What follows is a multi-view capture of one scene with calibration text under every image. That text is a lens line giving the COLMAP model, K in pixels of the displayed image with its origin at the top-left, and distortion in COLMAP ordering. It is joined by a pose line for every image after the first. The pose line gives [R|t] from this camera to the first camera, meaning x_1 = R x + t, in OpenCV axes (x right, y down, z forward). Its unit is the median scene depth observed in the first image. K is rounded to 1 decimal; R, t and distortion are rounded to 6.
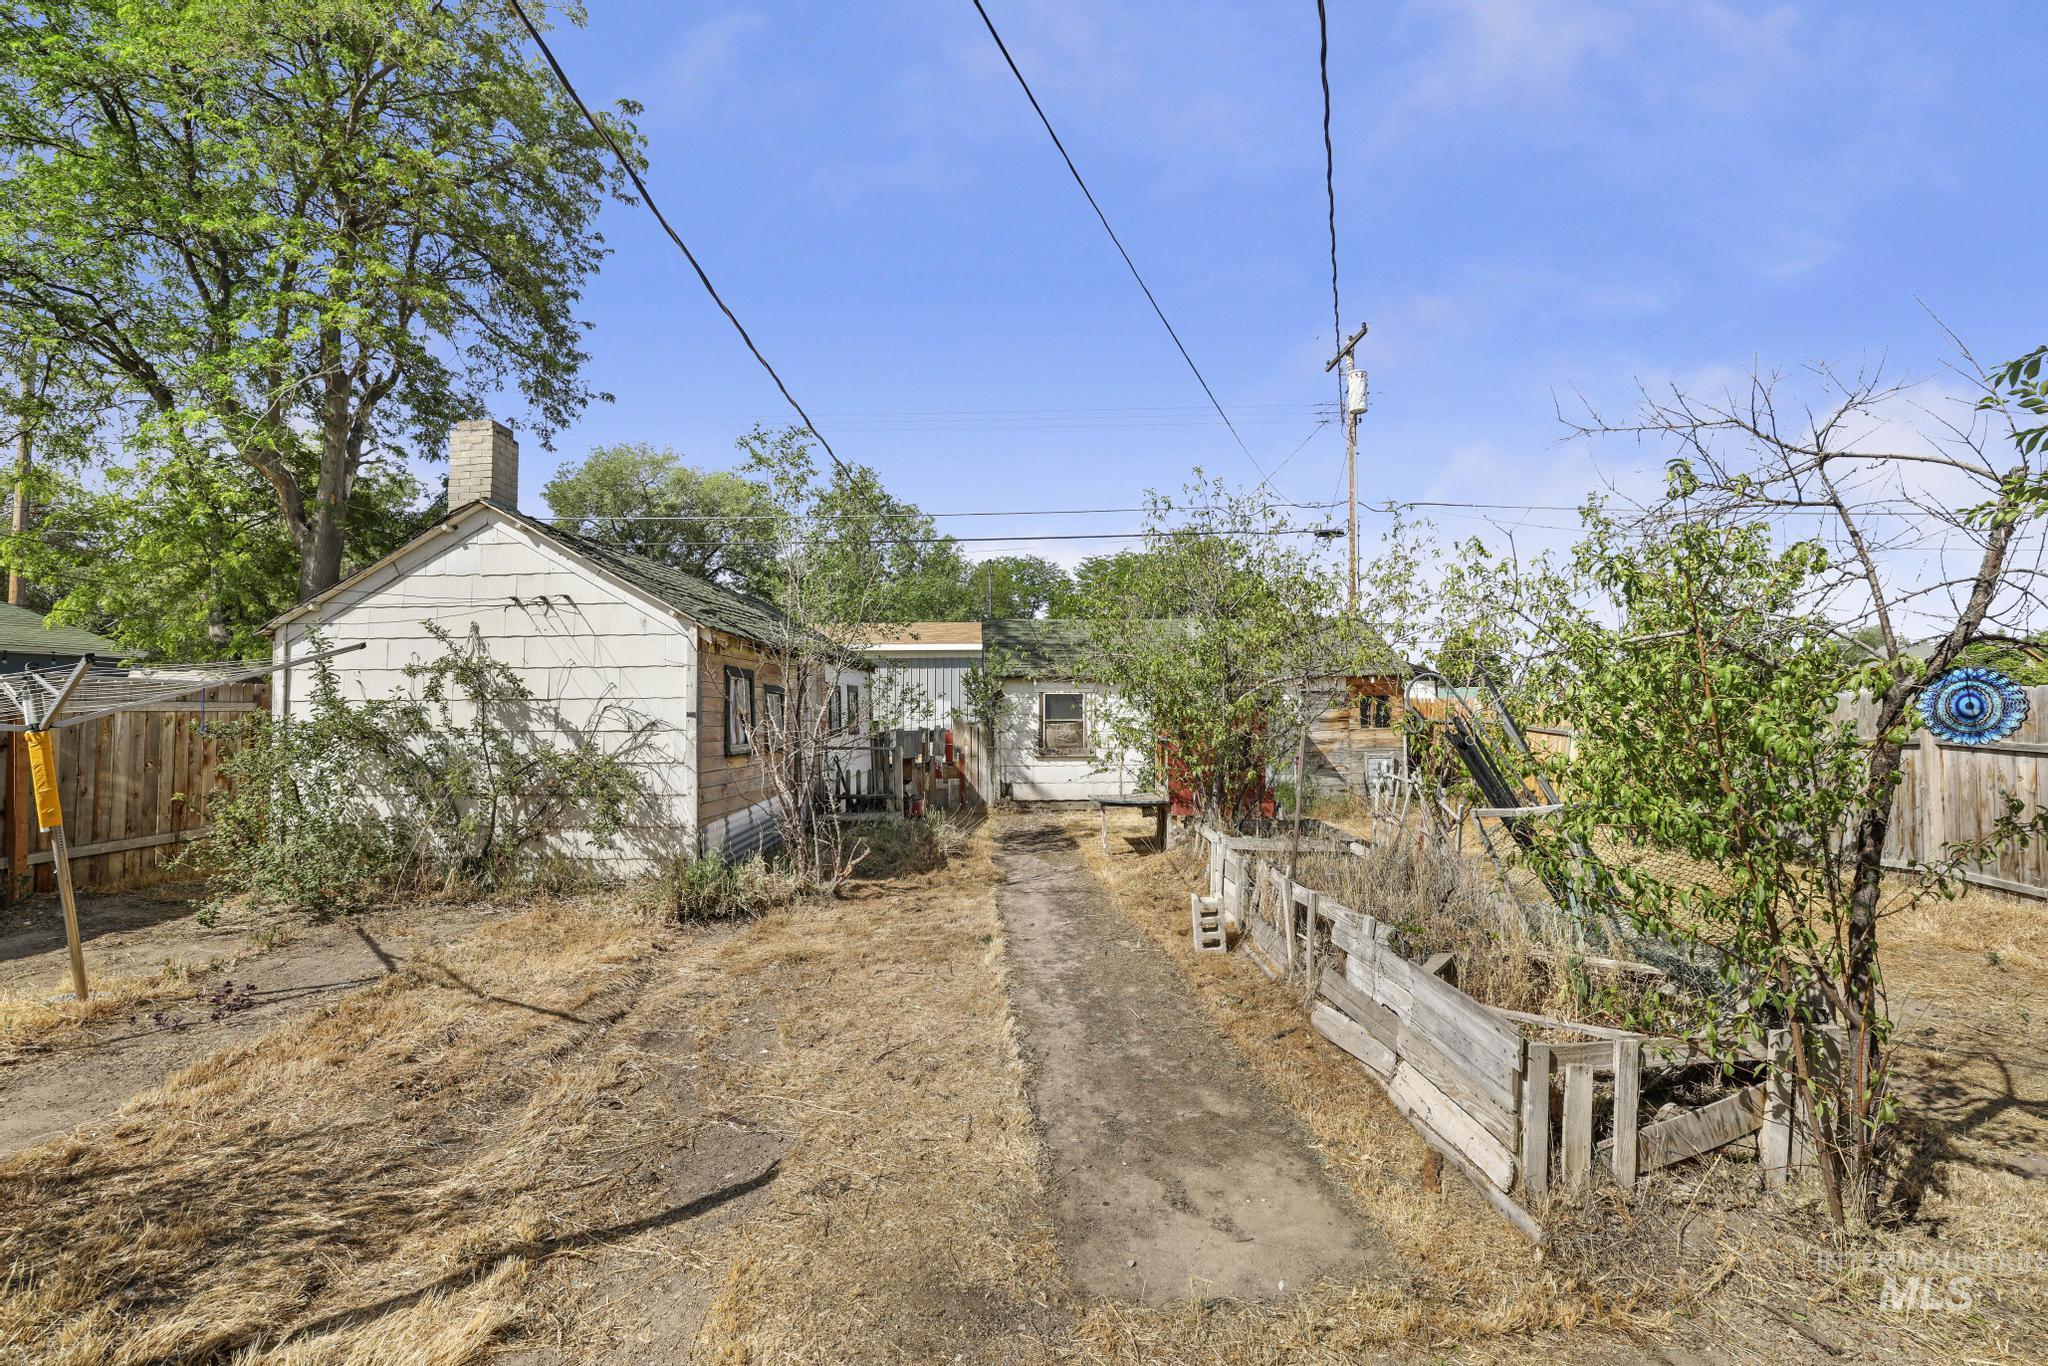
lens RADIAL K [[890.1, 0, 1024.4], [0, 890.1, 690.1], [0, 0, 1]] dist [-0.023557, -0.000057]
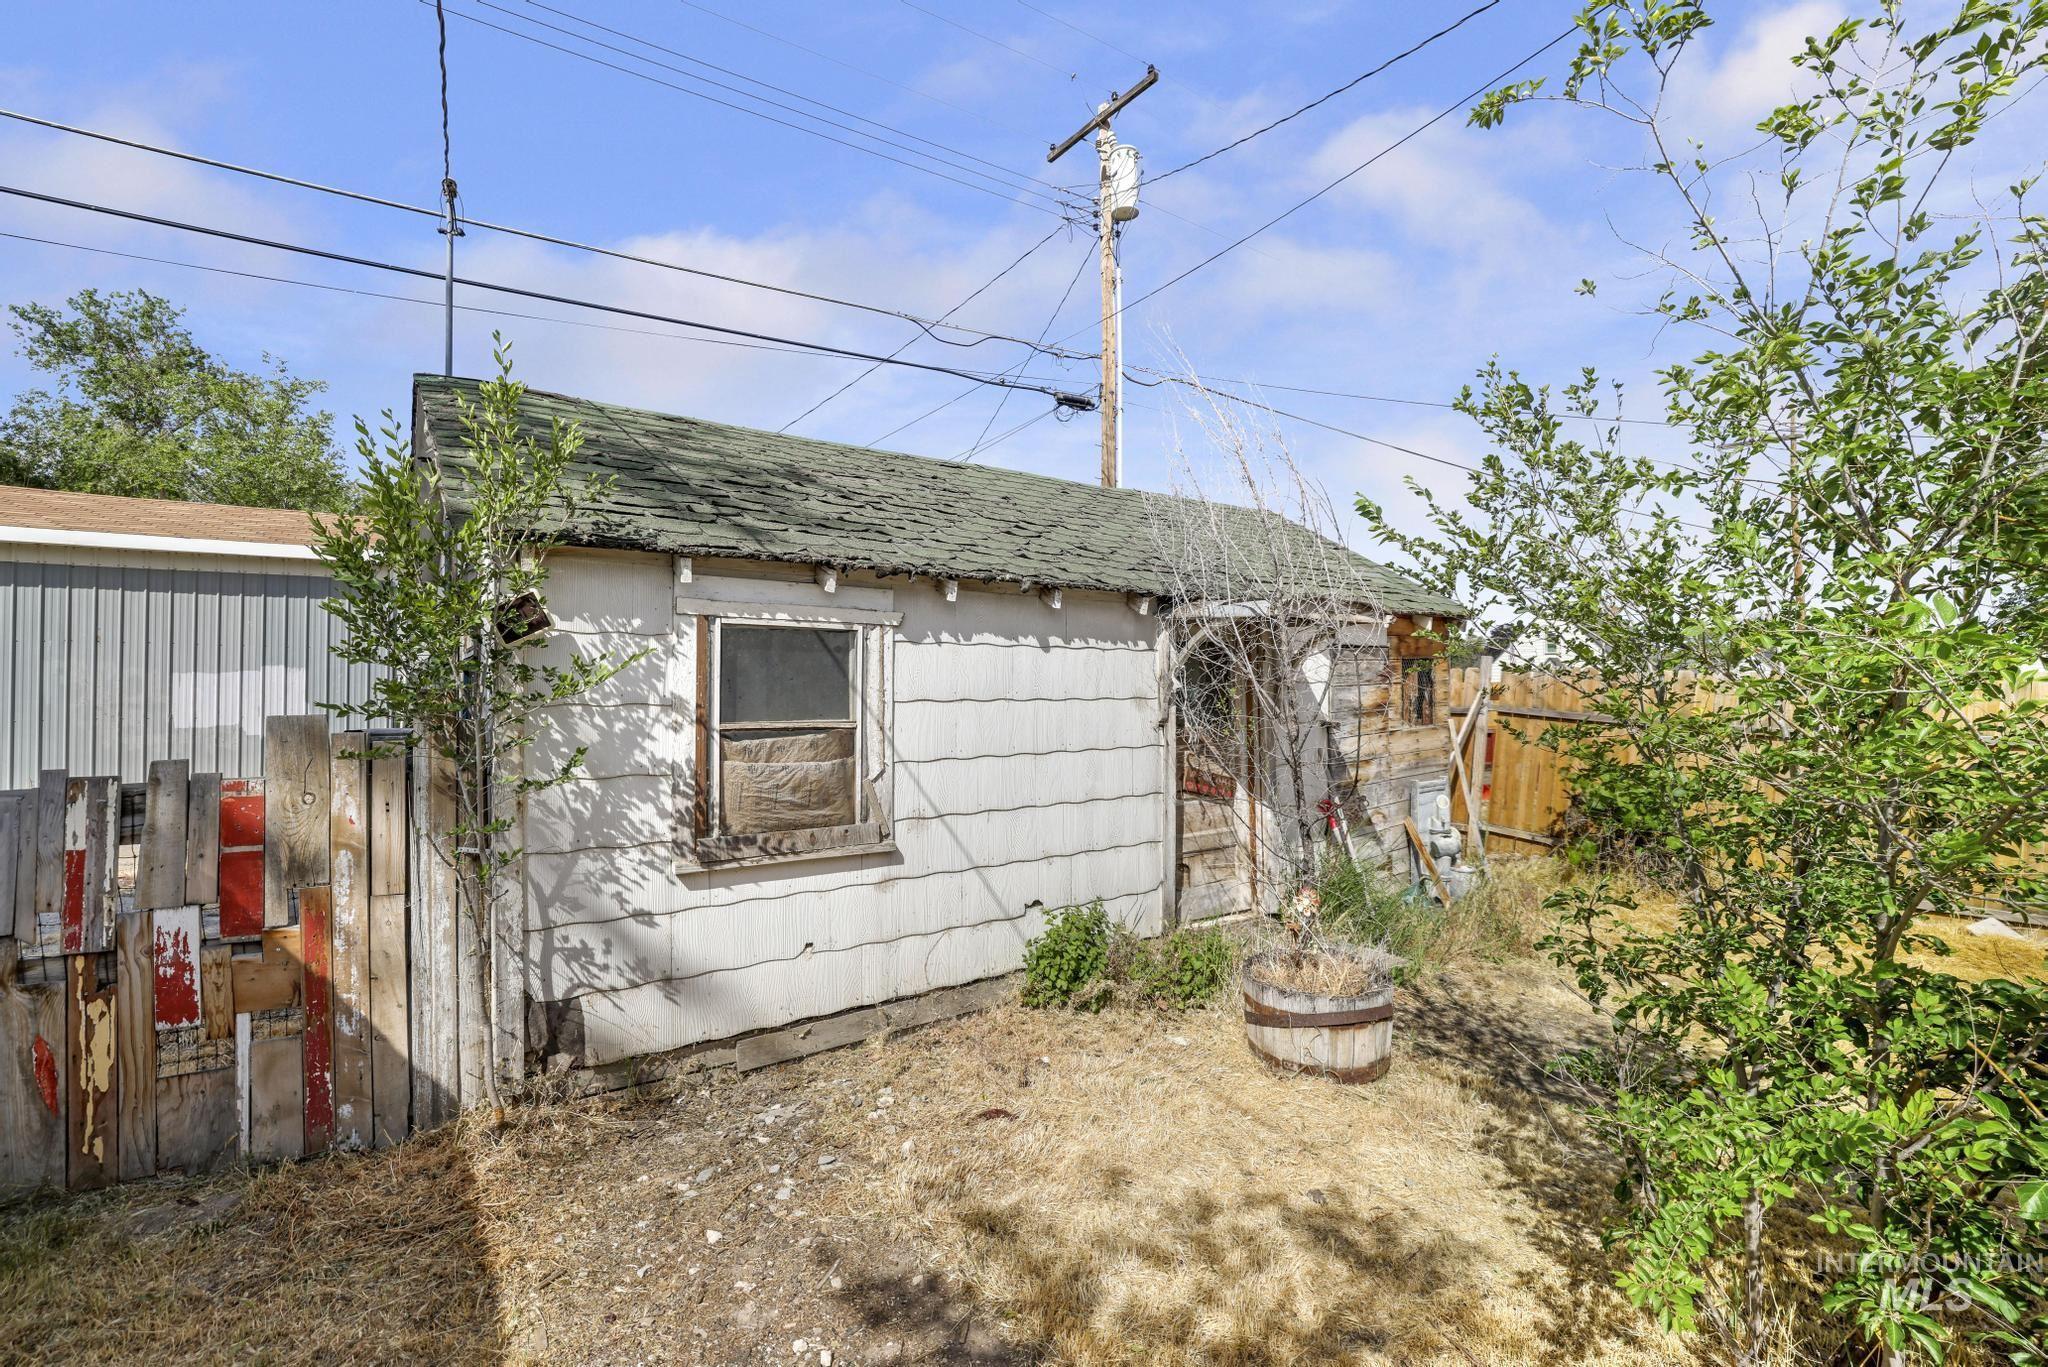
lens RADIAL K [[890.1, 0, 1019.9], [0, 890.1, 682.6], [0, 0, 1]] dist [-0.023557, -0.000057]
pose [[0.838839, 0.006990, 0.544334, -0.043443], [-0.024352, 0.999398, 0.024694, 0.013038], [-0.543834, -0.033970, 0.838505, 0.735876]]
